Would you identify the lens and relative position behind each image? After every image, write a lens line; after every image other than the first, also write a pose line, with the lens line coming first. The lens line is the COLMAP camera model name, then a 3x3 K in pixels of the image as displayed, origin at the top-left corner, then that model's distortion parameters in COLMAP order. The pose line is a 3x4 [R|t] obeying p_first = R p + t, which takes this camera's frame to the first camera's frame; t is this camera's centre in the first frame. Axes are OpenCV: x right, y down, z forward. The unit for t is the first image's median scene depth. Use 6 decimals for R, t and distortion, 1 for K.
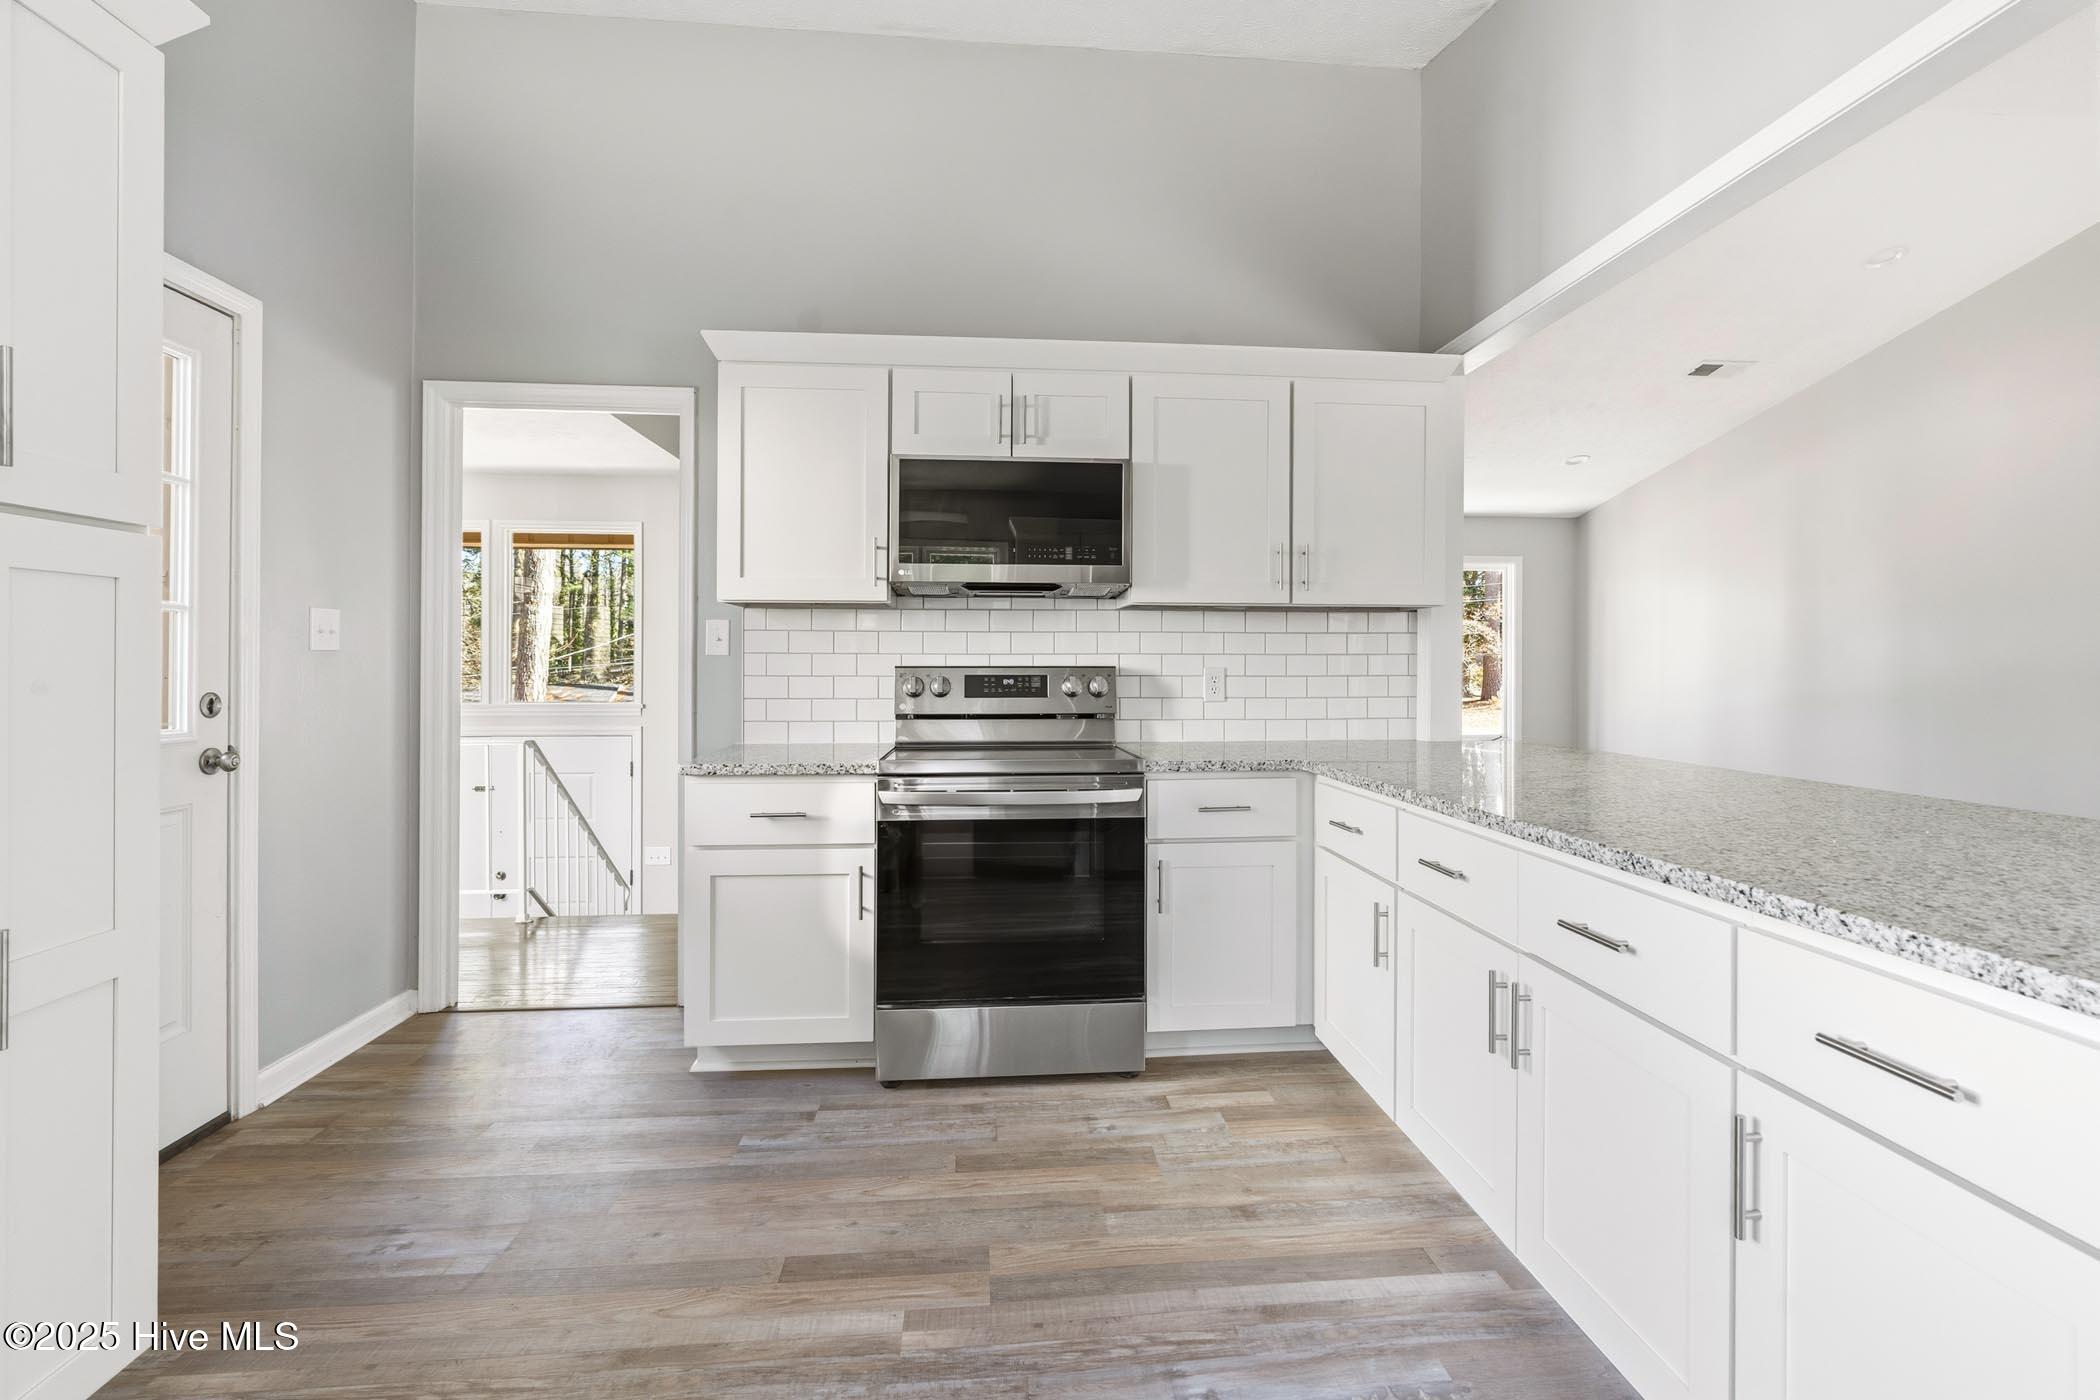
lens RADIAL K [[939.6, 0, 1045.7], [0, 939.6, 676.7], [0, 0, 1]] dist [-0.003562, 0.000434]
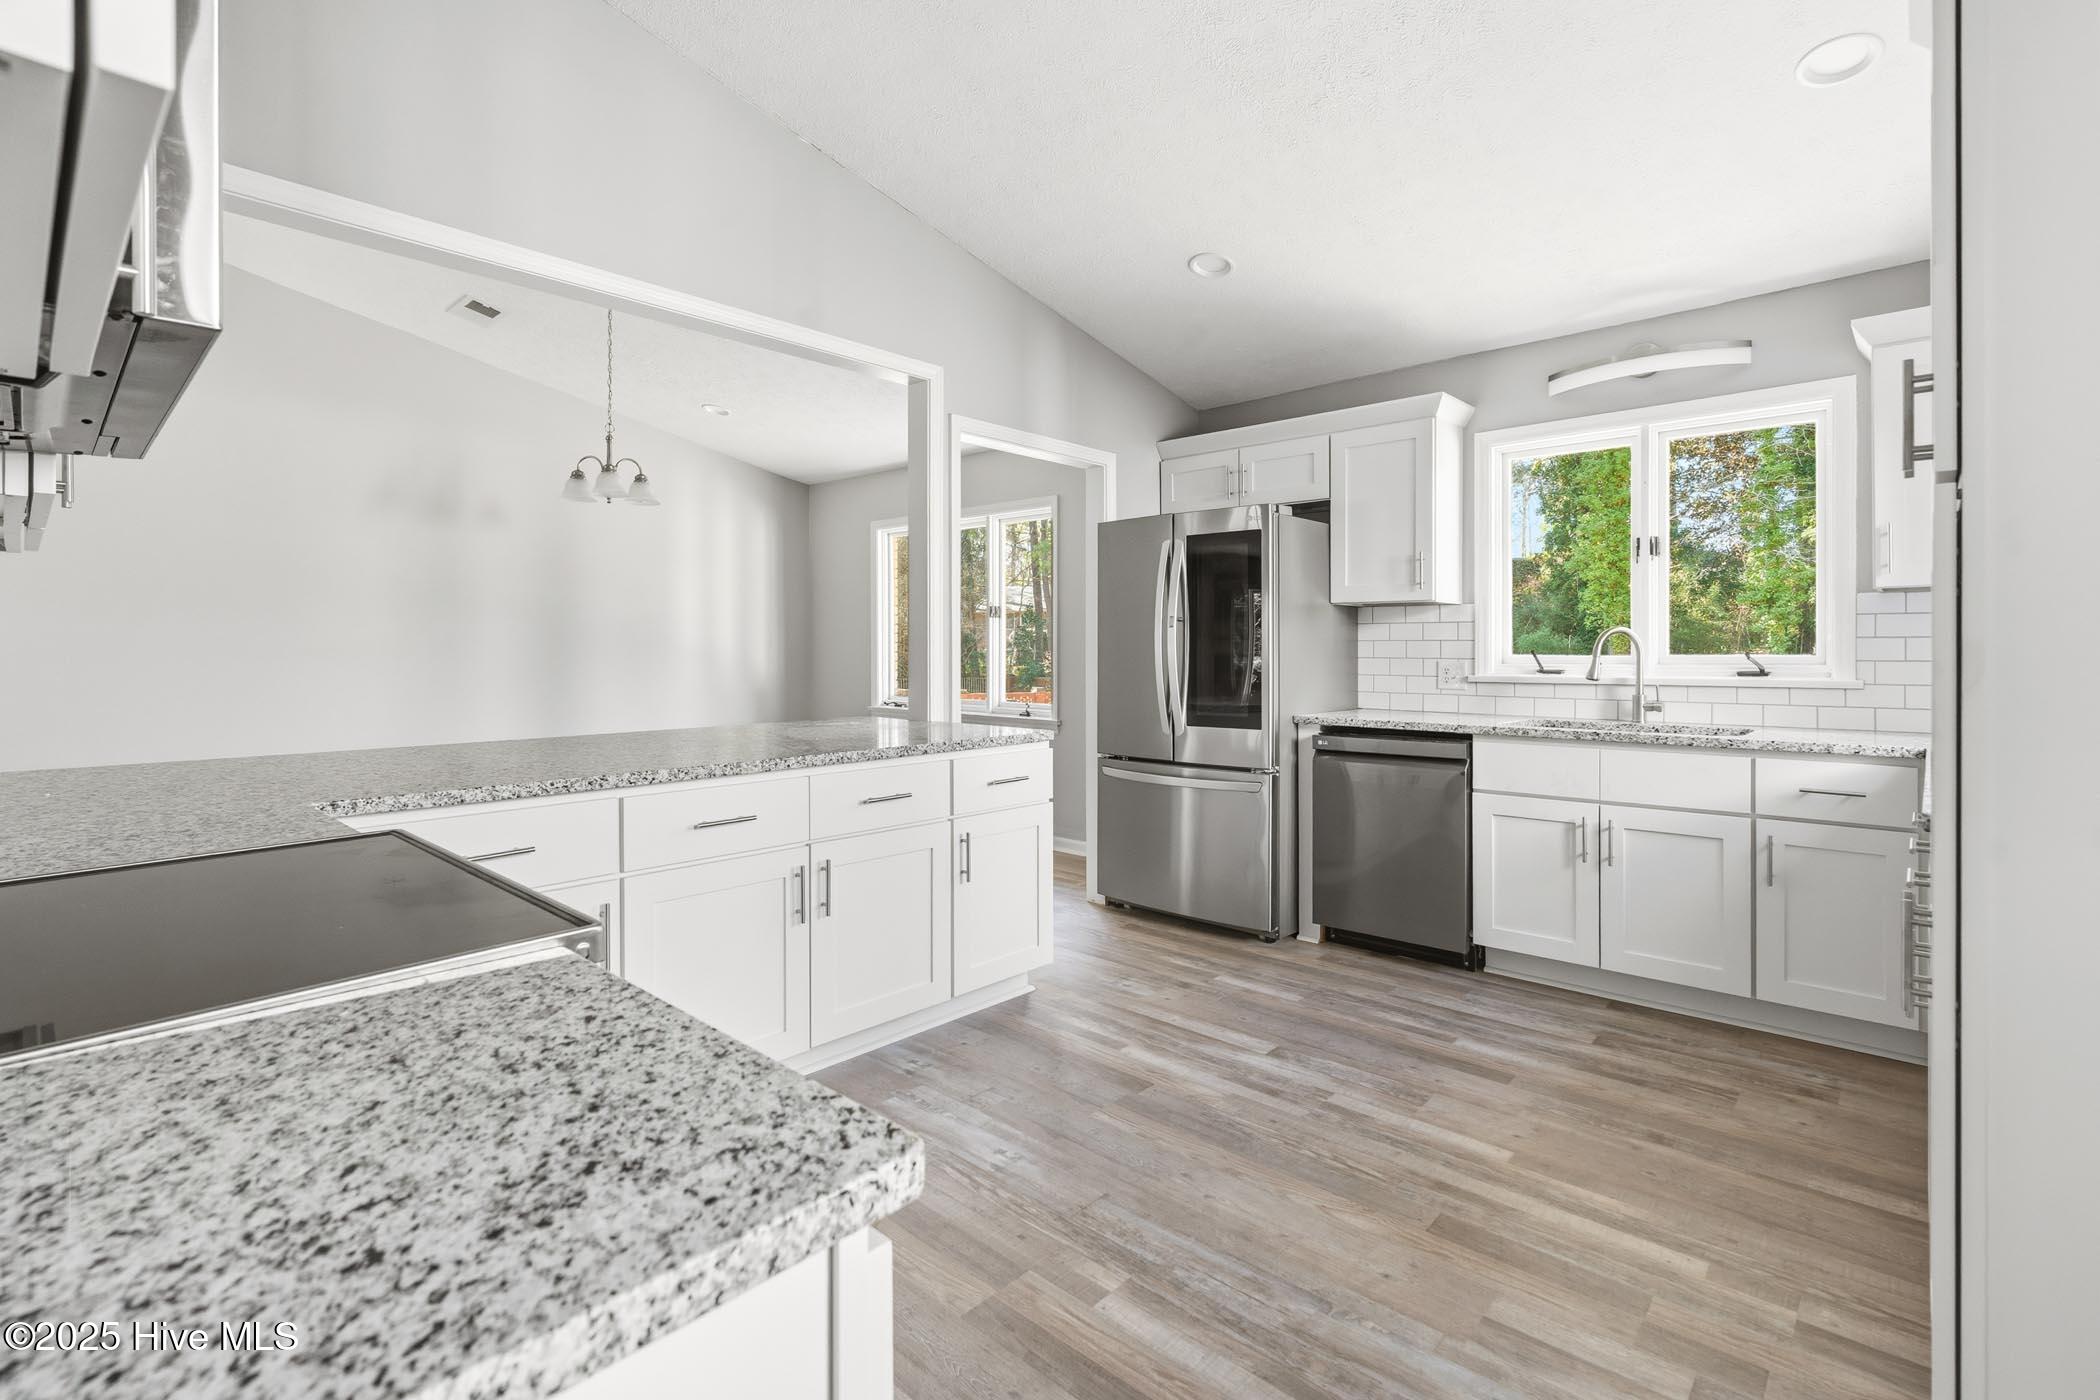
lens RADIAL K [[957.2, 0, 1072.0], [0, 957.2, 670.7], [0, 0, 1]] dist [-0.003405, 0.000957]
pose [[-0.687173, -0.018025, 0.726270, -0.501495], [0.007579, 0.999460, 0.031977, -0.014716], [-0.726454, 0.027479, -0.686665, 0.990910]]
